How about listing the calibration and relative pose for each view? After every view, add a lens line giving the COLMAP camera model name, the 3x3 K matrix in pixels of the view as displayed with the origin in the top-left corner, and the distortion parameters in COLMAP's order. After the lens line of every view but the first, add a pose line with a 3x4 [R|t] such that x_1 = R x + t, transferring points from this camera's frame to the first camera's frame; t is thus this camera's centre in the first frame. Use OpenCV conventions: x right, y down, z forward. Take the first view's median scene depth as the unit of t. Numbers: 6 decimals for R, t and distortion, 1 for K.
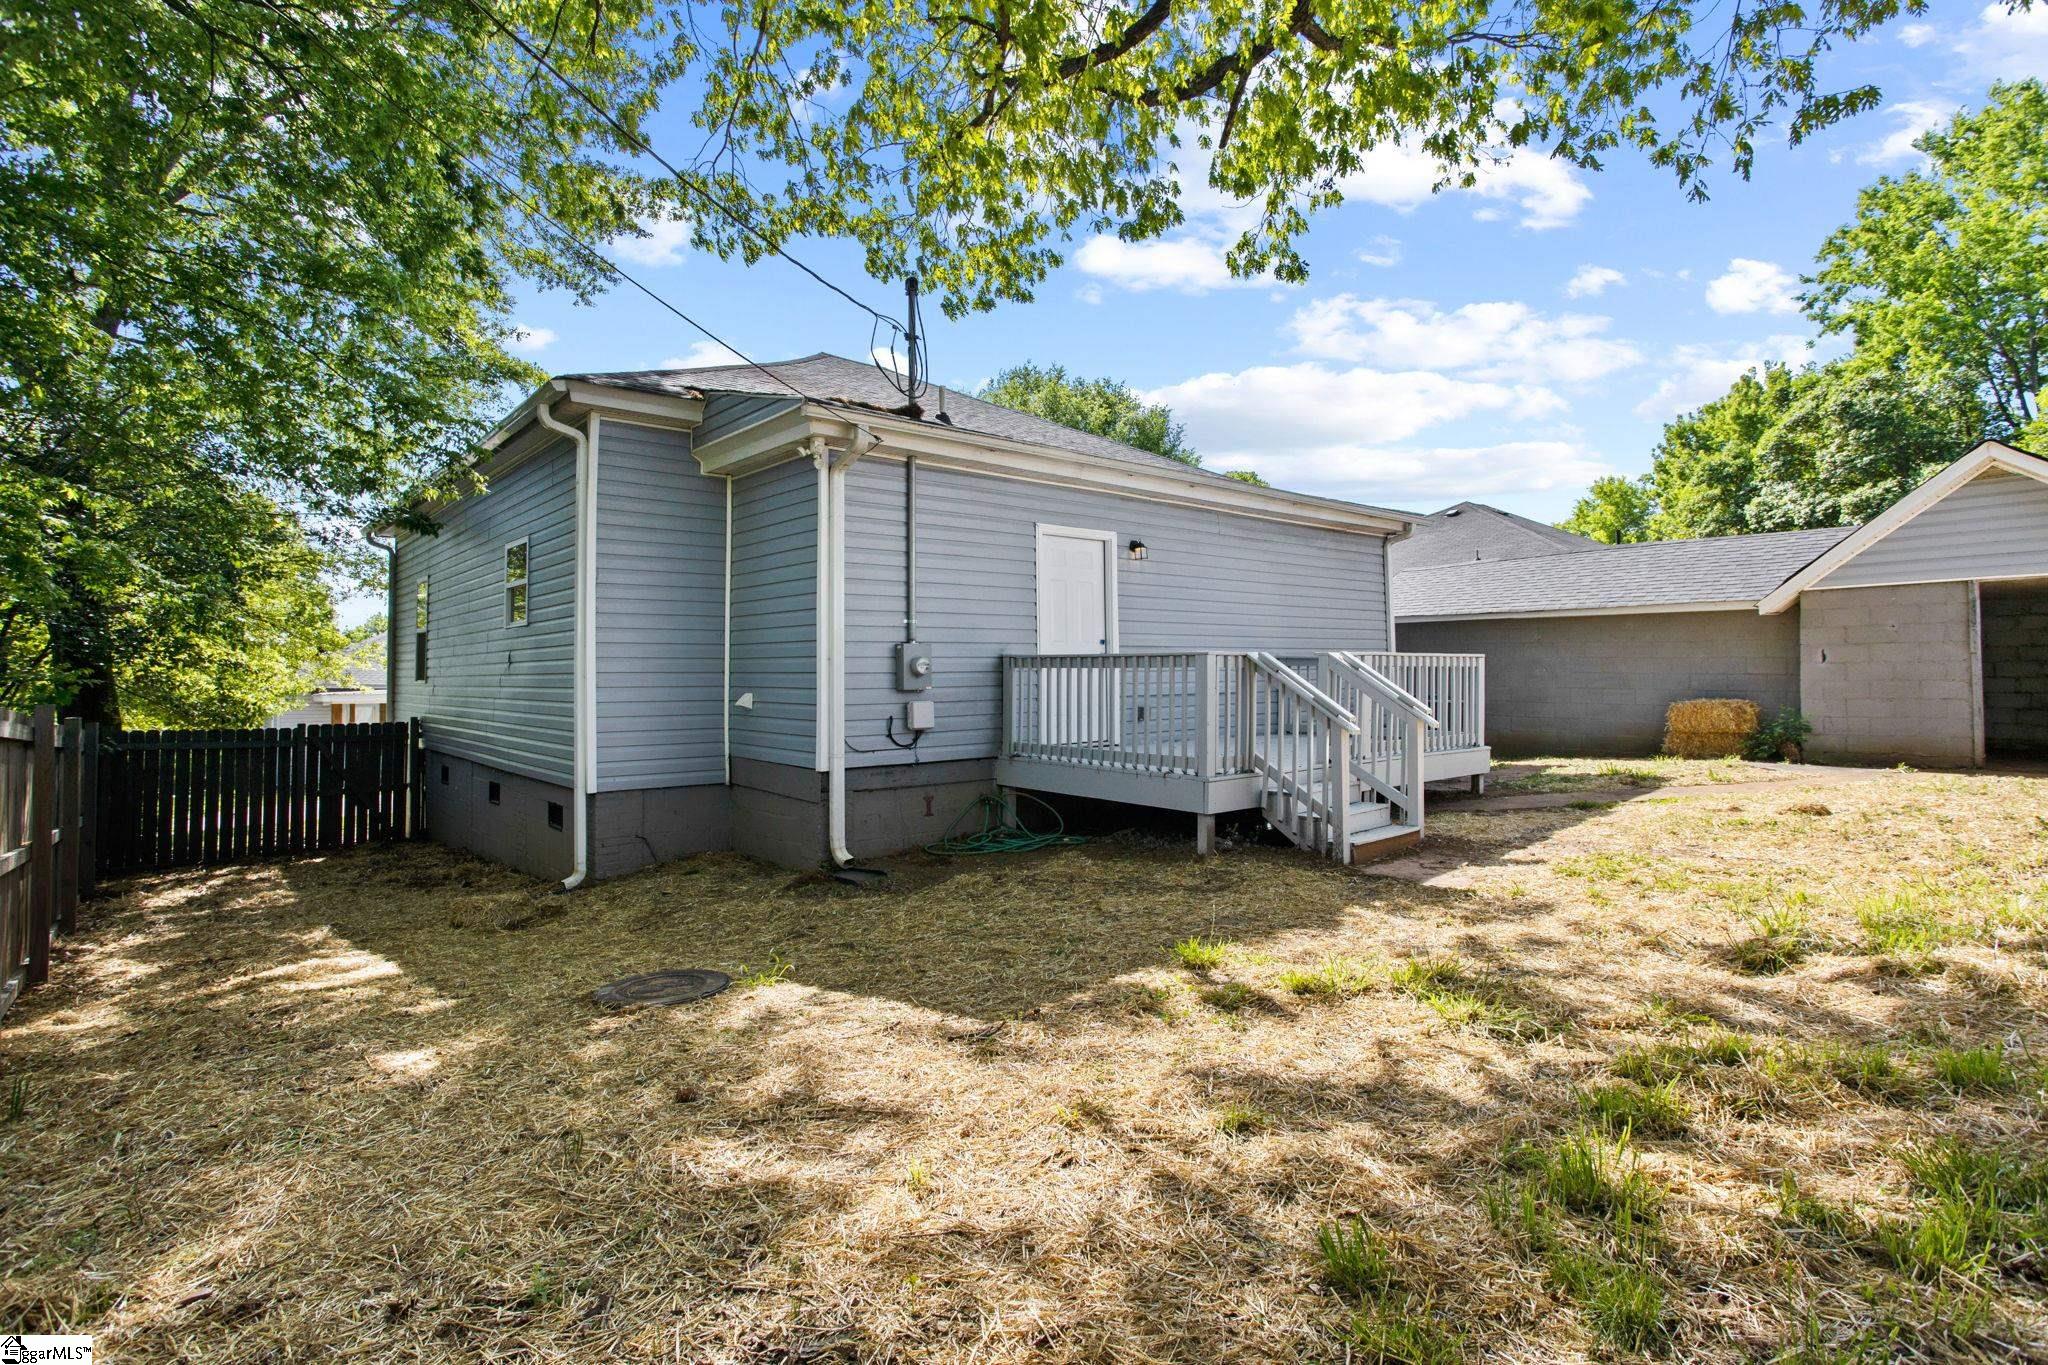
lens RADIAL K [[980.3, 0, 1028.6], [0, 980.3, 671.9], [0, 0, 1]] dist [-0.004272, 0.000081]
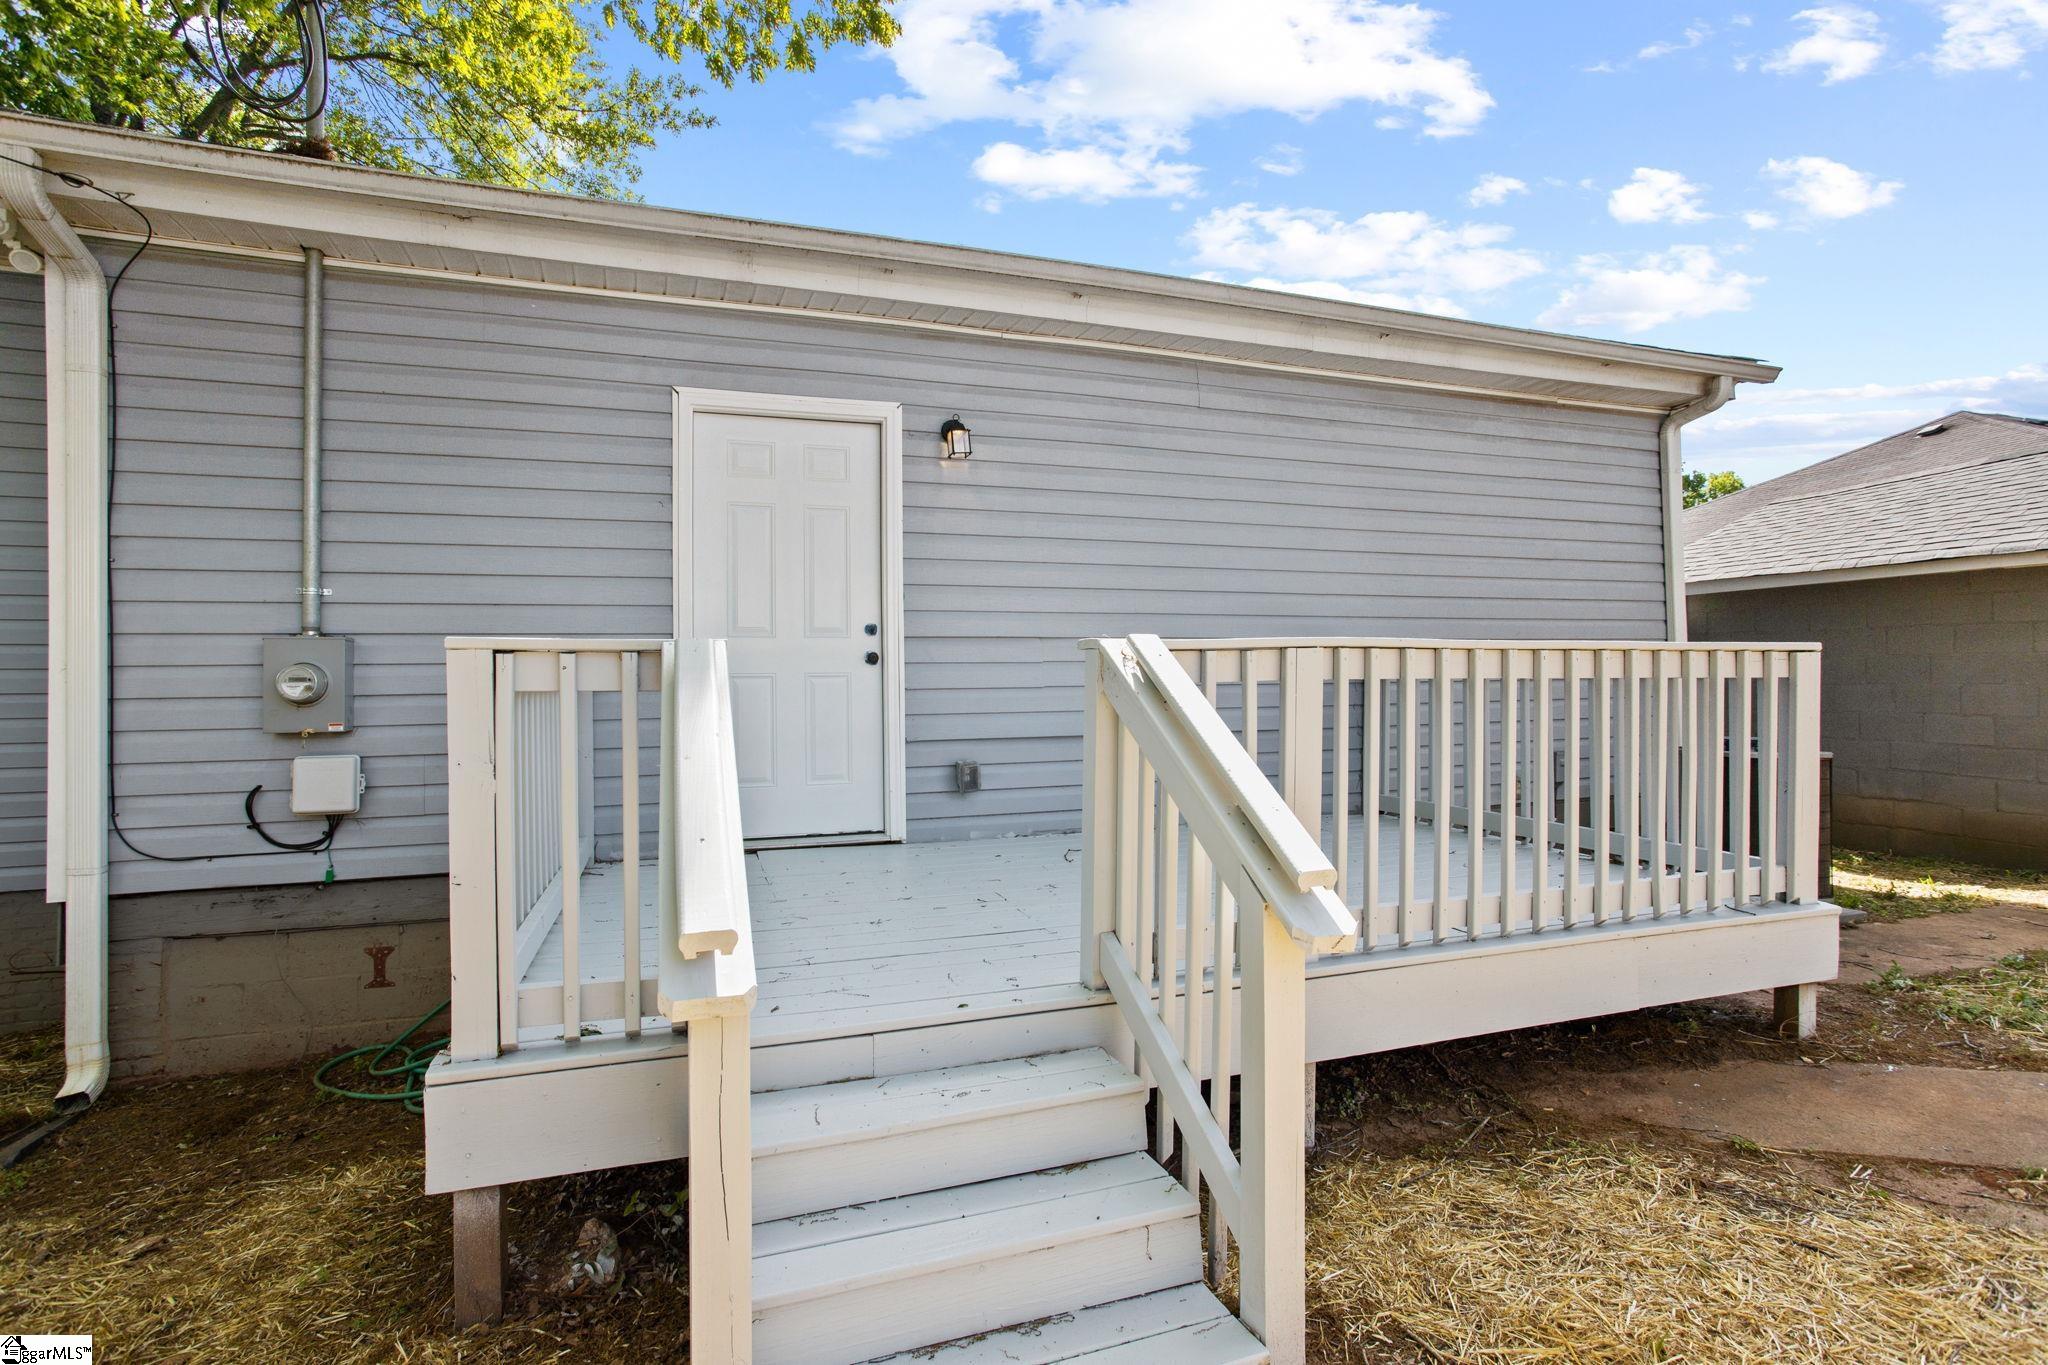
lens RADIAL K [[980.3, 0, 1023.2], [0, 980.3, 695.4], [0, 0, 1]] dist [-0.004272, 0.000081]
pose [[0.933284, 0.002646, -0.359129, 0.325654], [0.003020, 0.999880, 0.015214, -0.005214], [0.359126, -0.015284, 0.933164, 0.573316]]
